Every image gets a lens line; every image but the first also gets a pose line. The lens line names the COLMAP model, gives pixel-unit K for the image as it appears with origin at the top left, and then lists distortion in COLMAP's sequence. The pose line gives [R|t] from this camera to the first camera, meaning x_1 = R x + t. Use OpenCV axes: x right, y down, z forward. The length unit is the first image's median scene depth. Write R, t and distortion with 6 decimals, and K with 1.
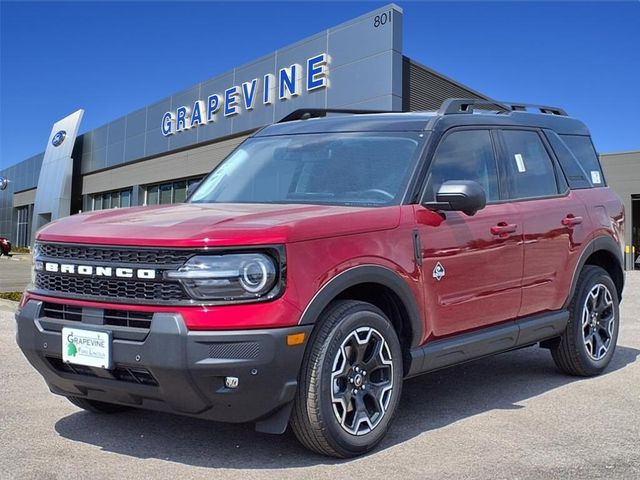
lens RADIAL K [[1156.6, 0, 320.0], [0, 1156.6, 240.0], [0, 0, 1]] dist [0.001573, -0.219076]
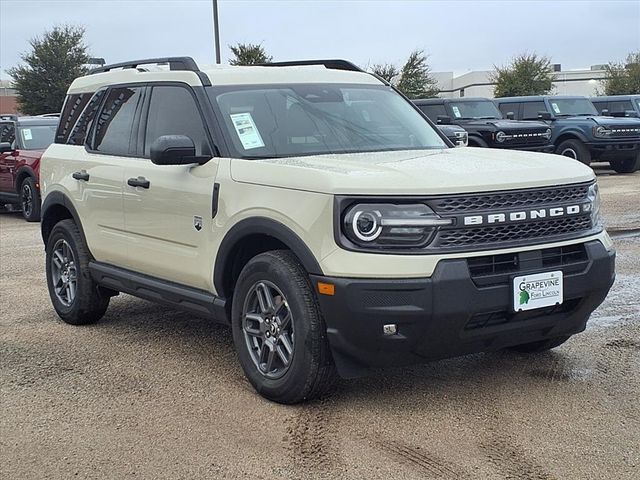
lens RADIAL K [[1102.3, 0, 320.0], [0, 1102.3, 240.0], [0, 0, 1]] dist [0.002324, 0.027548]
pose [[0.301757, -0.114581, 0.946474, -1.167963], [0.082483, 0.992167, 0.093815, -0.057027], [-0.949810, 0.049758, 0.308845, 0.883229]]
